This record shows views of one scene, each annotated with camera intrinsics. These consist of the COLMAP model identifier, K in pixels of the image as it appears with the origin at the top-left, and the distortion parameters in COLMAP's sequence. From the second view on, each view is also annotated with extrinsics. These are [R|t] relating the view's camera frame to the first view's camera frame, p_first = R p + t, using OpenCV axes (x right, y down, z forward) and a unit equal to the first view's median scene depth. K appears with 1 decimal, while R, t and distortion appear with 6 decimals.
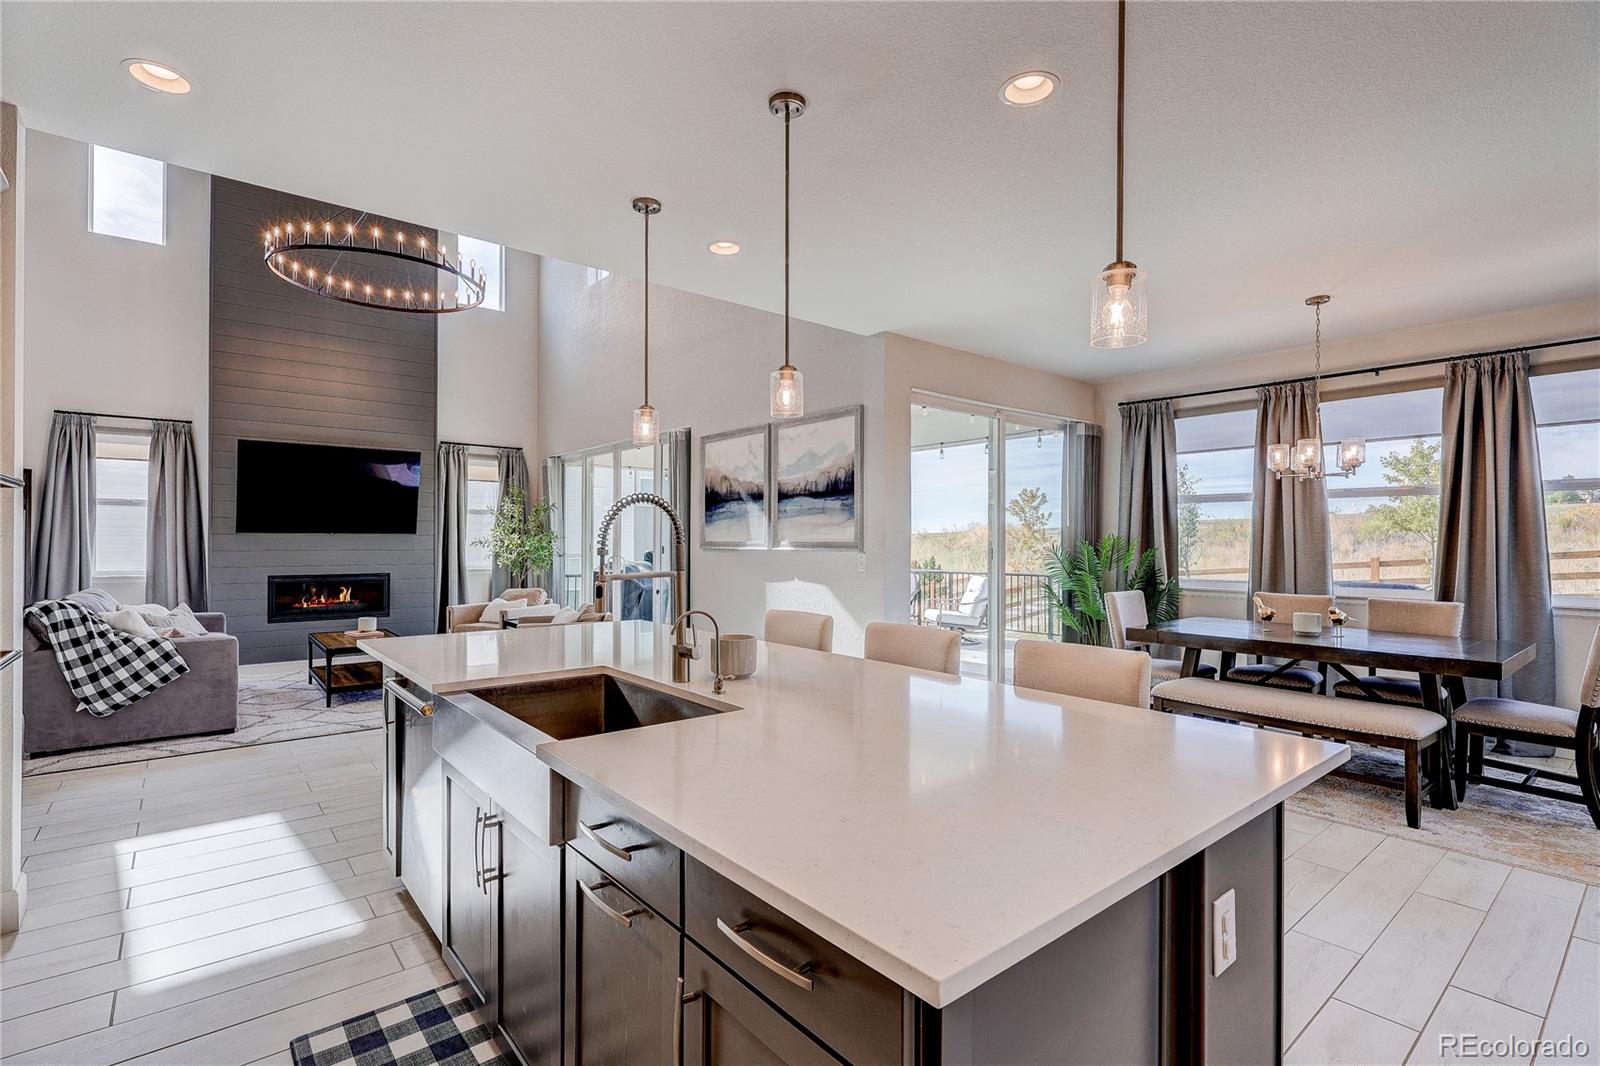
lens RADIAL K [[745.3, 0, 807.6], [0, 745.3, 536.0], [0, 0, 1]] dist [0.000631, 0.000903]
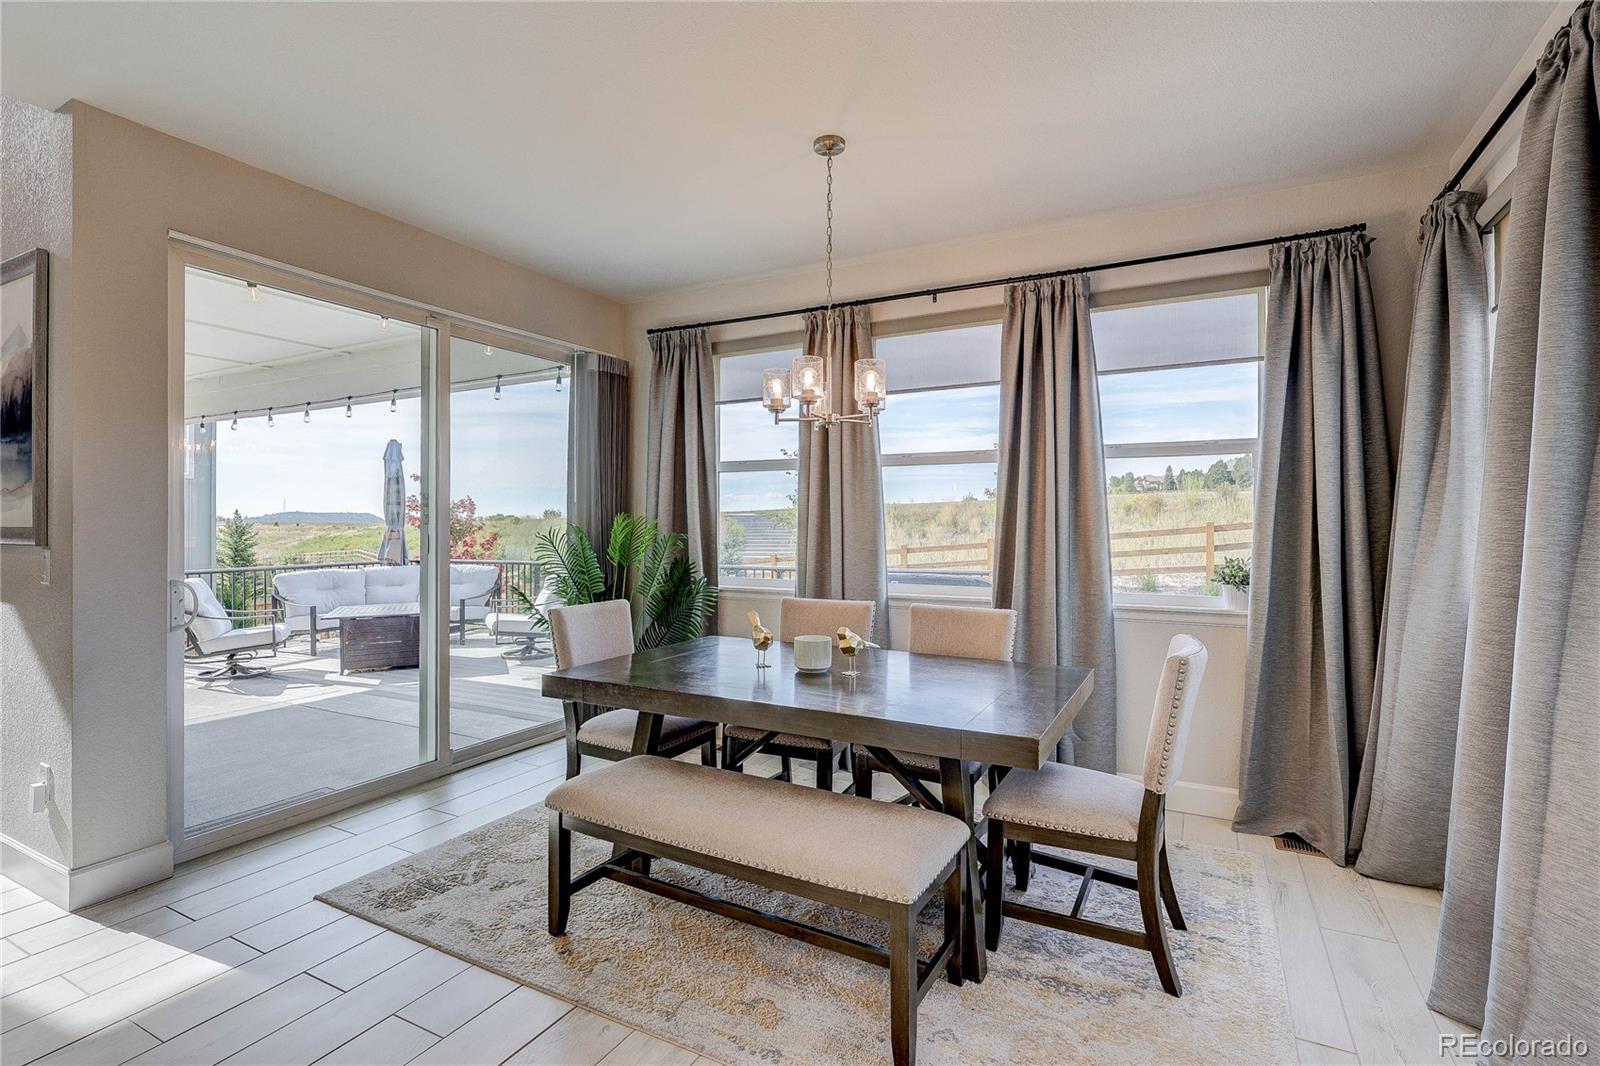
lens RADIAL K [[755.1, 0, 799.5], [0, 755.1, 520.9], [0, 0, 1]] dist [0.000499, -0.000033]
pose [[0.927161, -0.001720, 0.374660, 0.343939], [0.000709, 0.999996, 0.002837, 0.002420], [-0.374663, -0.002365, 0.927158, 0.337812]]
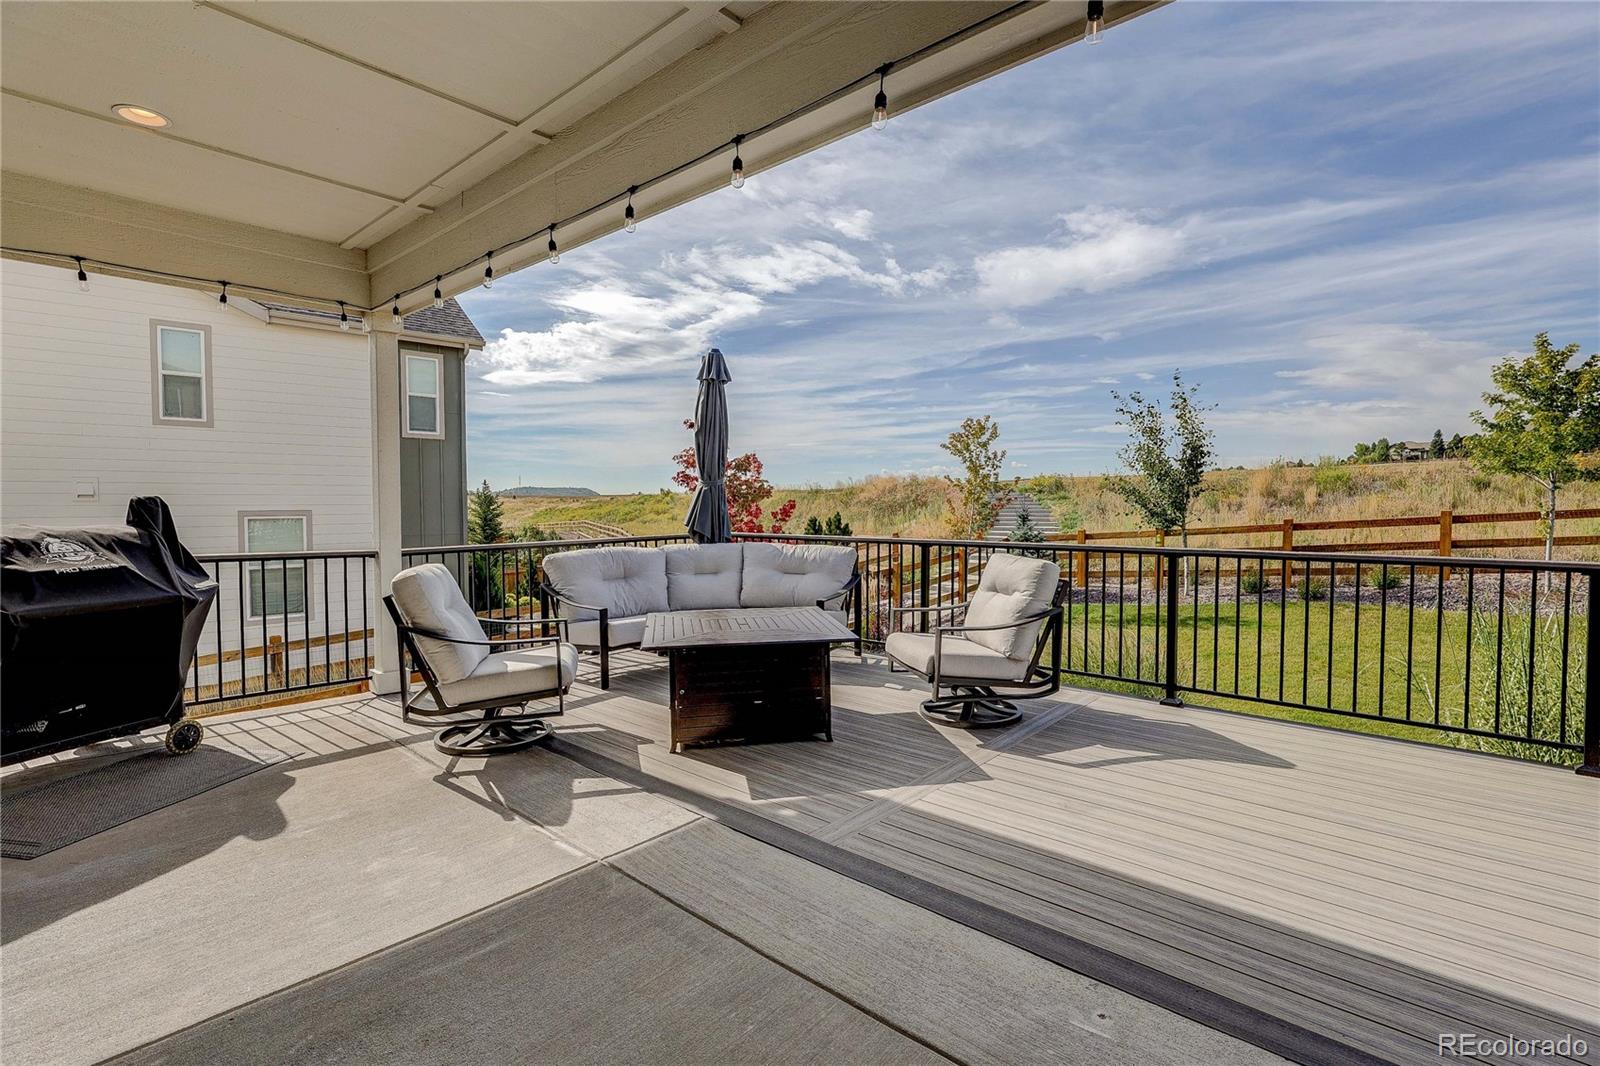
lens RADIAL K [[755.1, 0, 799.5], [0, 755.1, 520.9], [0, 0, 1]] dist [0.000499, -0.000033]
pose [[0.990283, -0.006208, 0.138925, 0.103450], [0.001085, 0.999318, 0.036921, 0.038125], [-0.139059, -0.036411, 0.989614, 1.209530]]
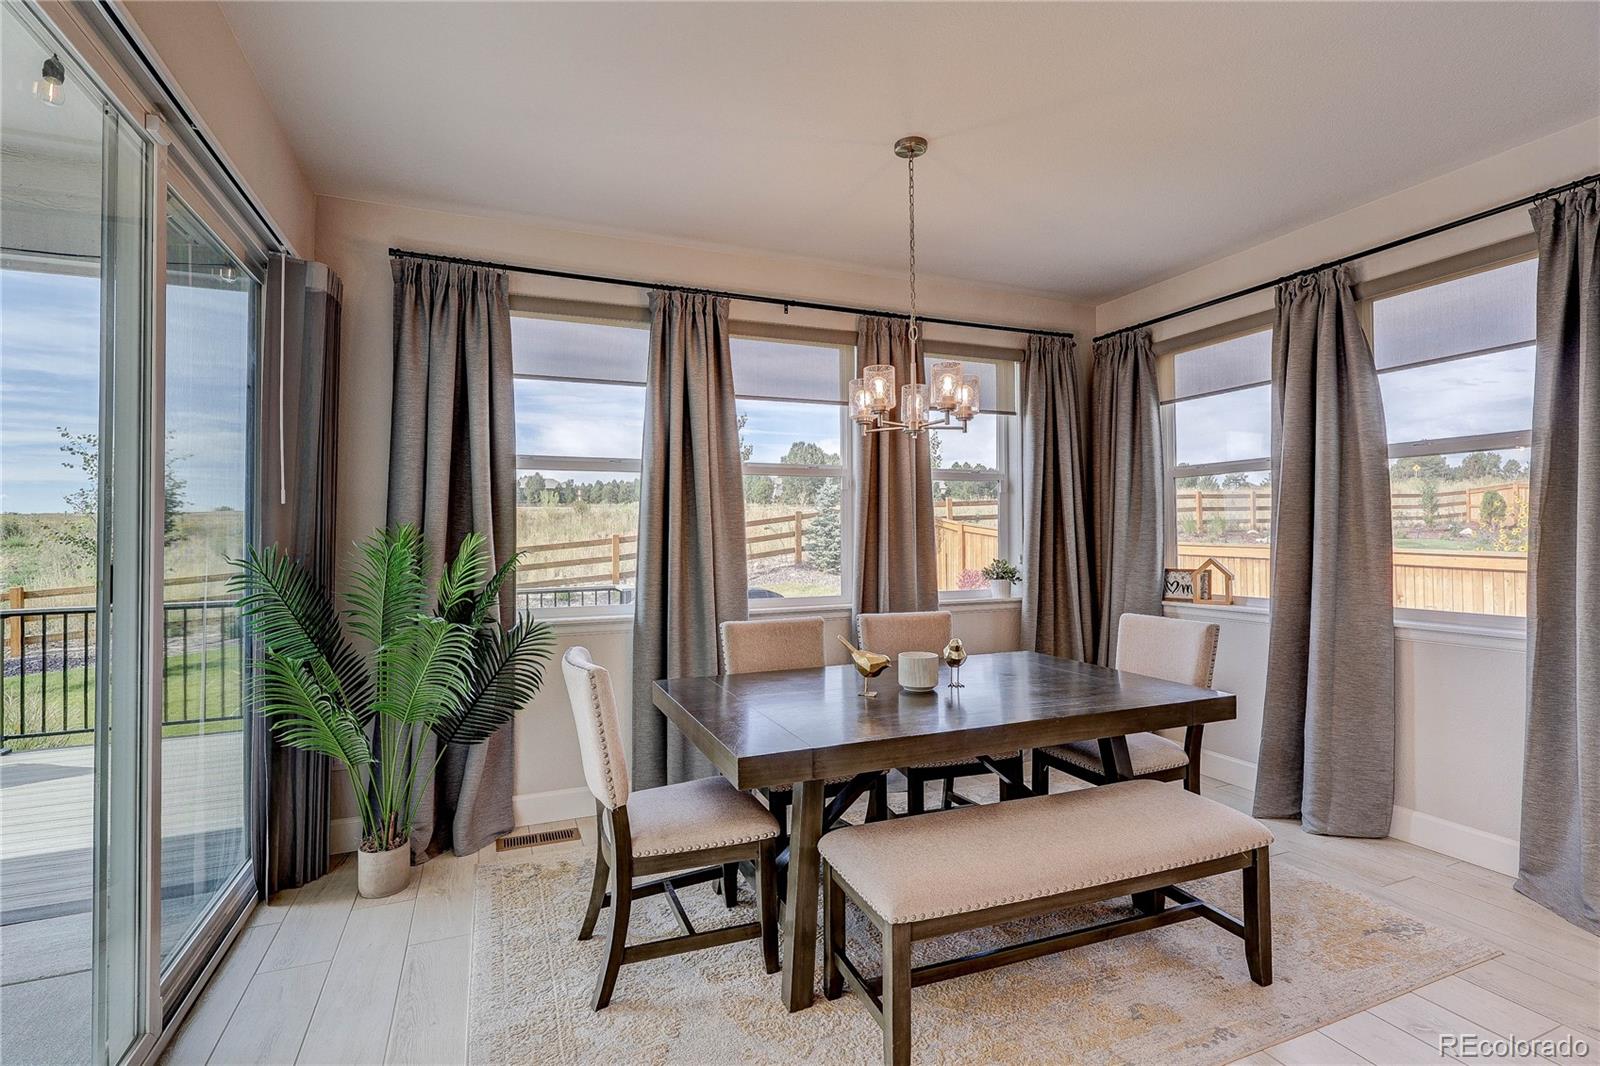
lens RADIAL K [[755.1, 0, 799.5], [0, 755.1, 520.9], [0, 0, 1]] dist [0.000499, -0.000033]
pose [[0.309375, 0.011799, 0.950867, 0.047929], [0.003255, 0.999904, -0.013467, 0.003660], [-0.950934, 0.007261, 0.309307, 0.735632]]
